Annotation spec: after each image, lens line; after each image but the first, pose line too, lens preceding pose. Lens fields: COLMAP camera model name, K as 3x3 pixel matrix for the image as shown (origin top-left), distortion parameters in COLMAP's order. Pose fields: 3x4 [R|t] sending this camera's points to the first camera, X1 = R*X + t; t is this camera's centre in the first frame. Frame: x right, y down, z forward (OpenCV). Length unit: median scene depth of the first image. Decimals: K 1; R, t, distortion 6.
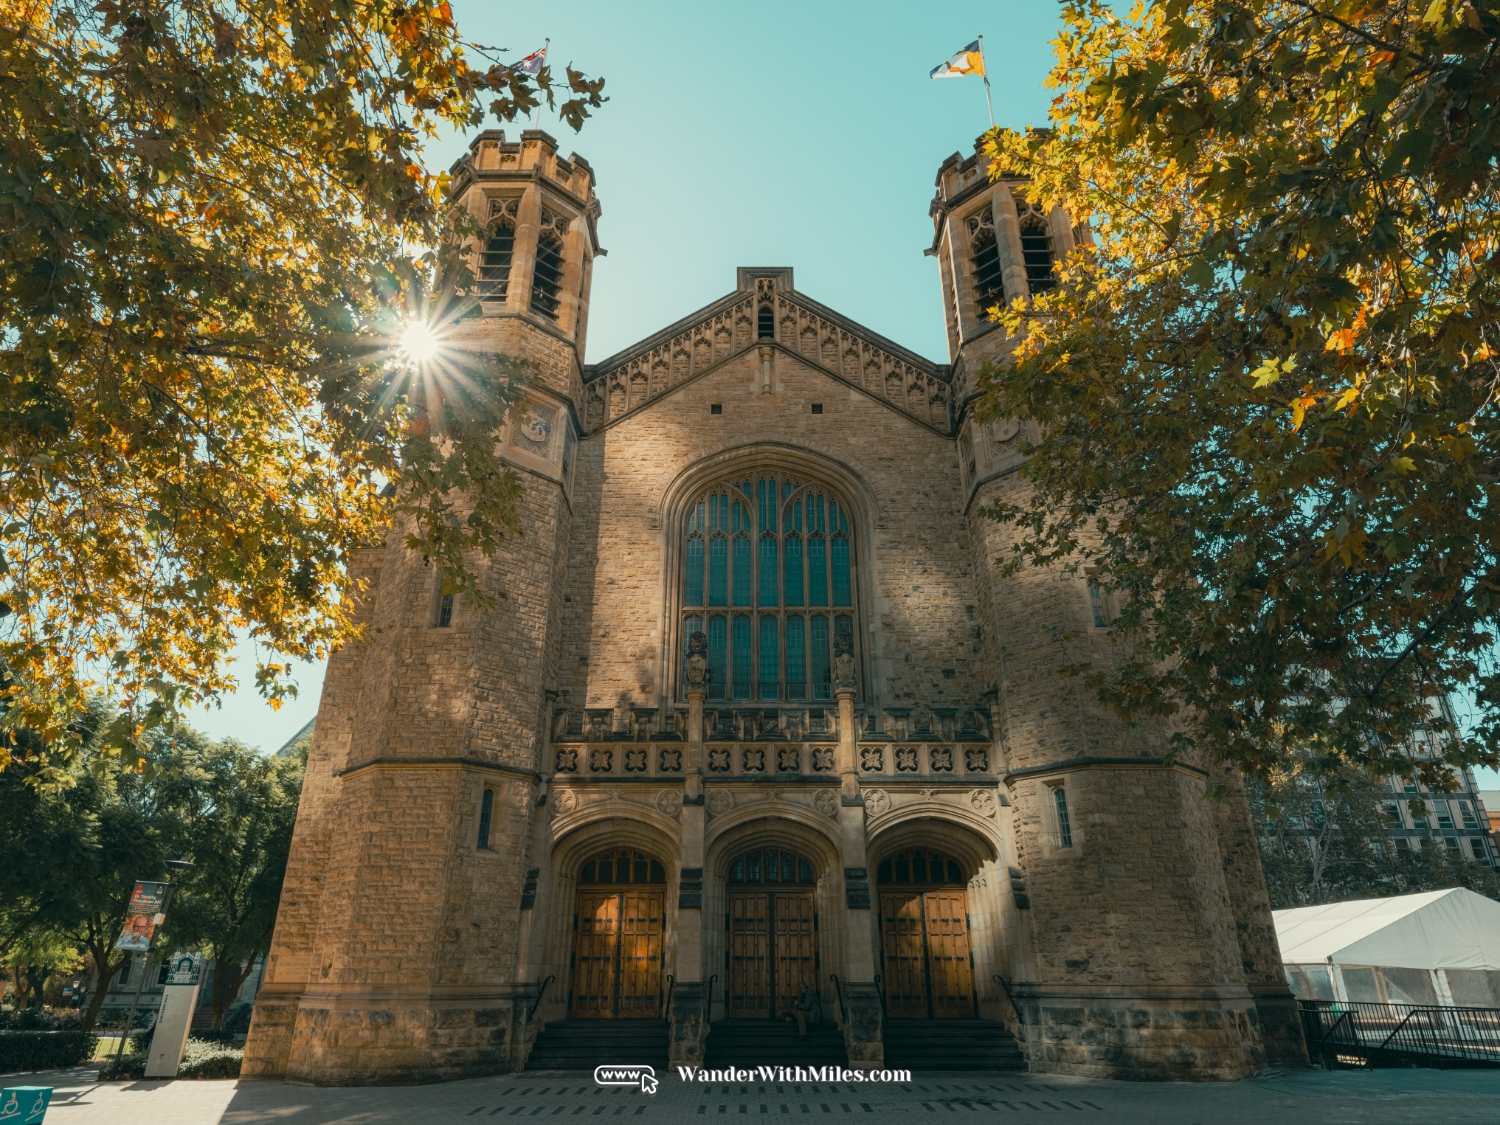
lens RADIAL K [[892.6, 0, 741.6], [0, 892.6, 567.4], [0, 0, 1]] dist [0.015207, -0.011886]
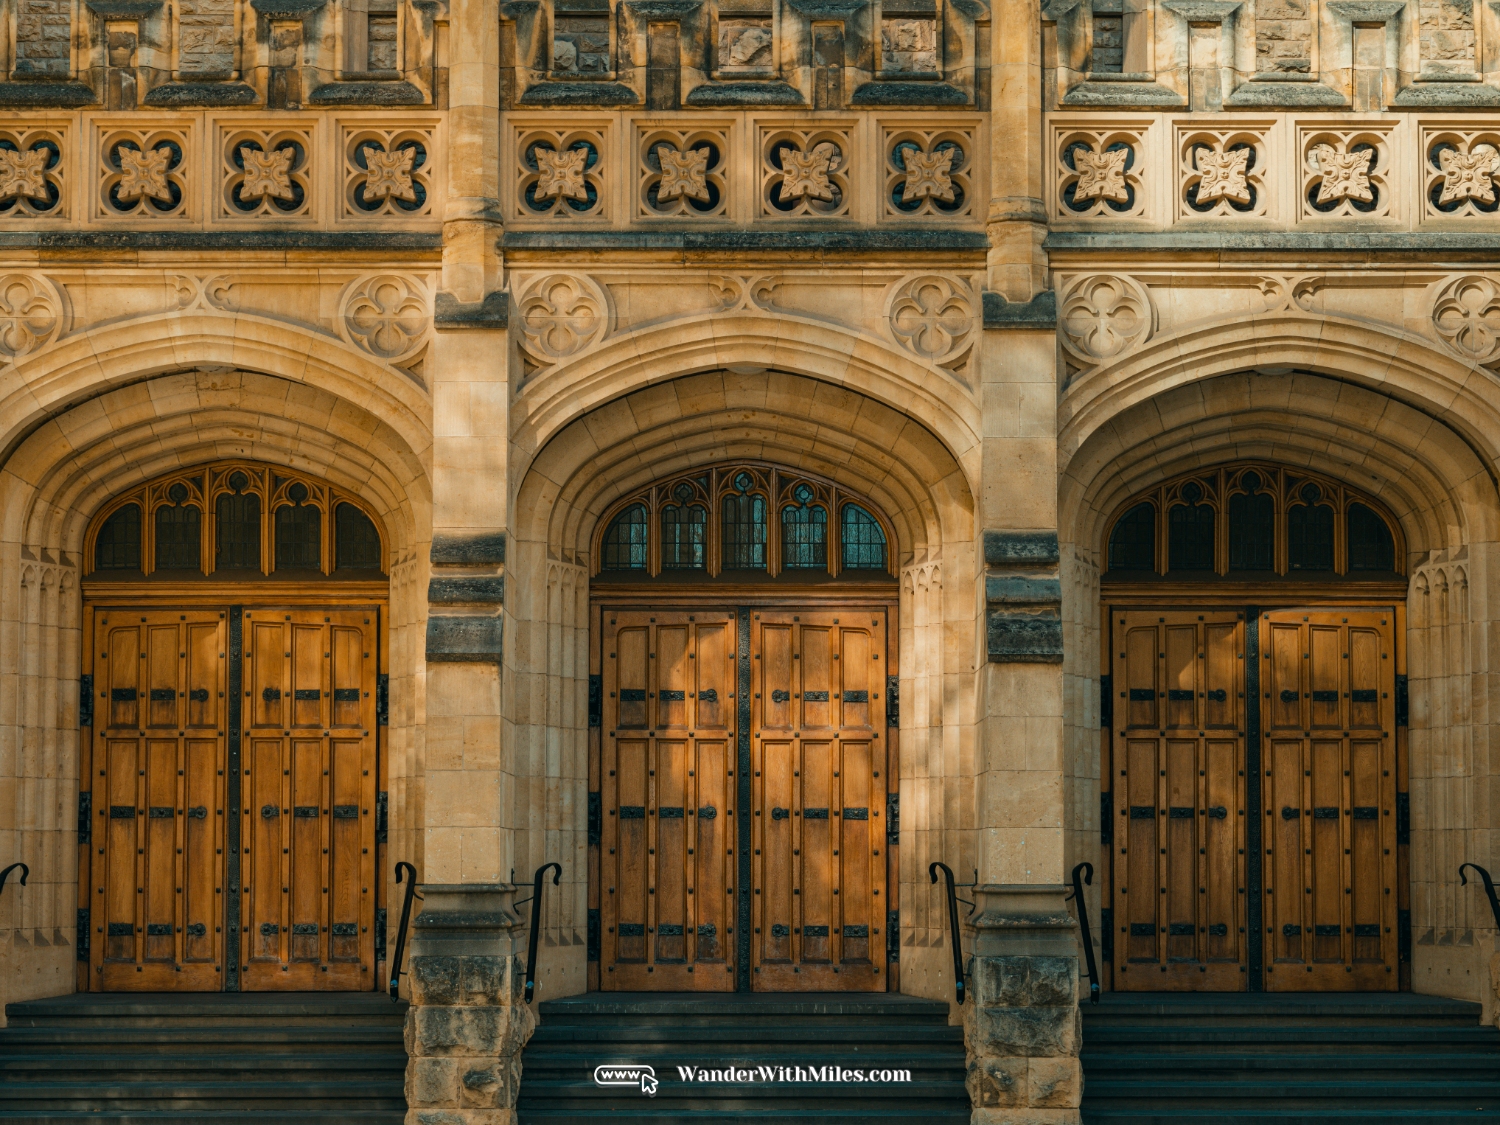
lens RADIAL K [[3747.9, 0, 738.7], [0, 3747.9, 560.3], [0, 0, 1]] dist [-0.020895, 0.000000]
pose [[0.999982, 0.001468, 0.005780, 0.024882], [-0.003348, 0.940299, 0.340334, -0.072885], [-0.004935, -0.340347, 0.940287, -0.158366]]
